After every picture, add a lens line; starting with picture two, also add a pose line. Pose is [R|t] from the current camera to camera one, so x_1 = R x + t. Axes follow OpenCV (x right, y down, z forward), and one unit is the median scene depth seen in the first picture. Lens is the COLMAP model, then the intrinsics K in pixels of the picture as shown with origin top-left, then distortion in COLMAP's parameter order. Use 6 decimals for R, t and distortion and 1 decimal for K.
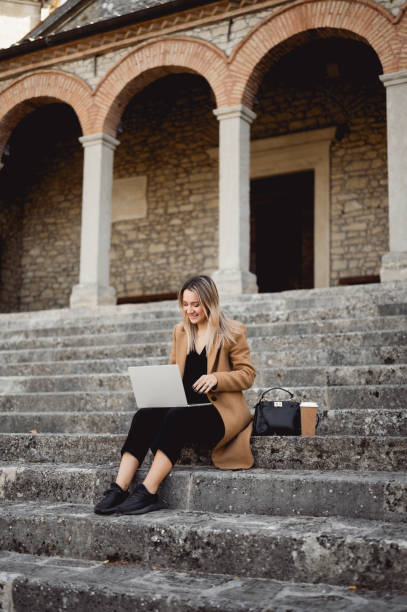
lens RADIAL K [[867.7, 0, 203.5], [0, 867.7, 306.0], [0, 0, 1]] dist [0.008664, -0.002125]
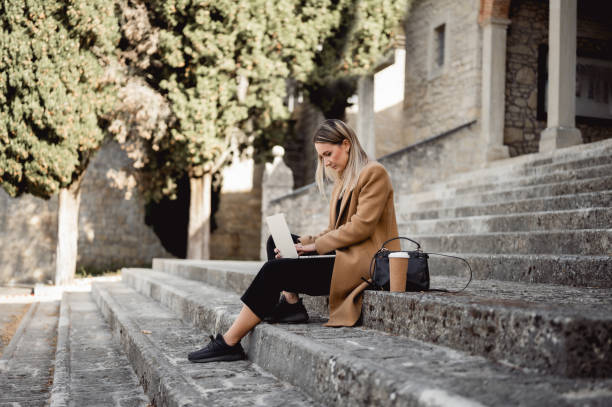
lens RADIAL K [[878.7, 0, 306.0], [0, 878.7, 203.5], [0, 0, 1]] dist [0.002050, -0.008042]
pose [[0.714260, -0.031445, -0.699174, 0.304286], [0.085340, 0.995449, 0.042411, 0.008521], [0.694658, -0.089960, 0.713693, 0.152470]]
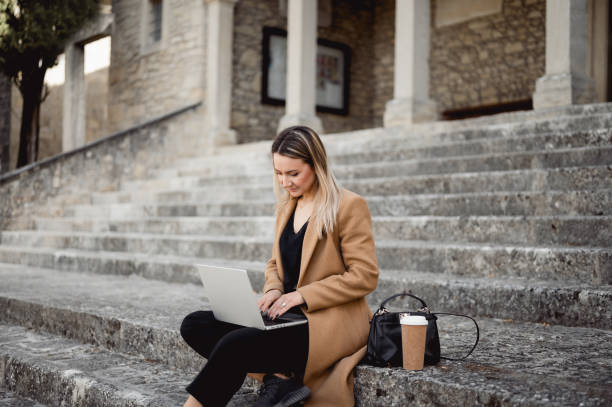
lens RADIAL K [[875.6, 0, 308.5], [0, 875.6, 205.6], [0, 0, 1]] dist [-0.011238, -0.000681]
pose [[0.931194, -0.008136, -0.364433, 0.126150], [0.049917, 0.993179, 0.105375, -0.021119], [0.361090, -0.116316, 0.925249, 0.178294]]
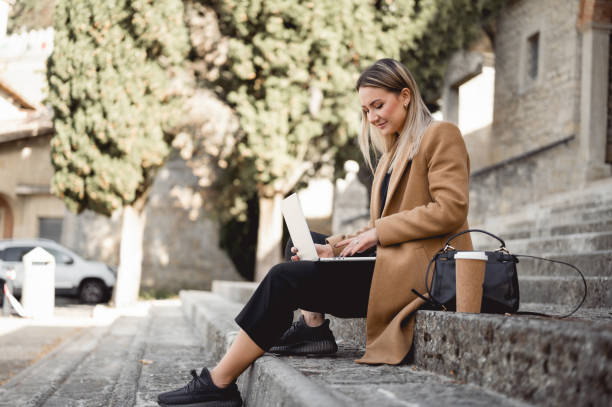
lens RADIAL K [[873.4, 0, 300.3], [0, 873.4, 202.2], [0, 0, 1]] dist [0.013169, -0.070771]
pose [[0.636425, -0.048956, -0.769784, 0.217295], [0.071069, 0.997460, -0.004678, 0.035263], [0.768058, -0.051730, 0.638288, 0.267900]]
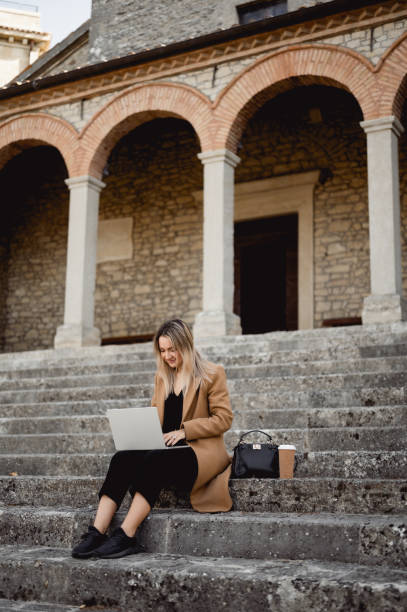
lens RADIAL K [[867.7, 0, 211.9], [0, 867.7, 305.2], [0, 0, 1]] dist [0.011470, -0.017127]
pose [[0.999698, 0.003442, 0.024342, 0.004225], [-0.002293, 0.998889, -0.047071, -0.001713], [-0.024477, 0.047001, 0.998595, -0.006393]]
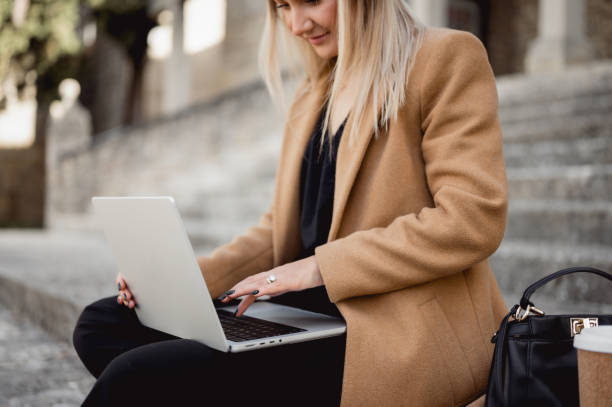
lens RADIAL K [[878.7, 0, 306.0], [0, 878.7, 203.5], [0, 0, 1]] dist [0.002050, -0.008042]
pose [[0.861782, 0.000168, -0.507279, 0.072719], [0.064877, 0.991752, 0.110543, 0.019709], [0.503113, -0.128175, 0.854663, 0.353036]]
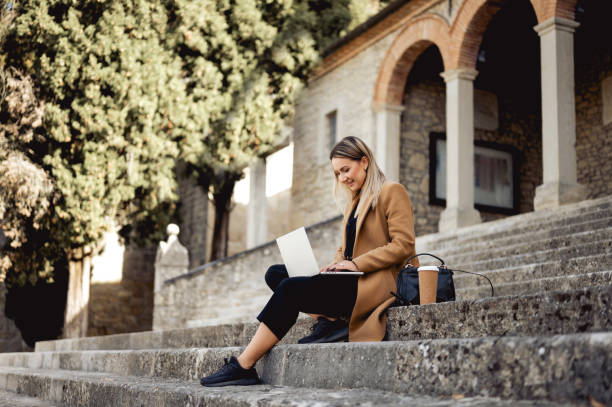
lens RADIAL K [[901.5, 0, 306.0], [0, 901.5, 203.5], [0, 0, 1]] dist [0.001834, -0.032119]
pose [[0.821348, -0.094994, -0.562461, 0.237691], [0.073023, 0.995433, -0.061485, 0.045036], [0.565734, 0.009428, 0.824534, 0.099215]]
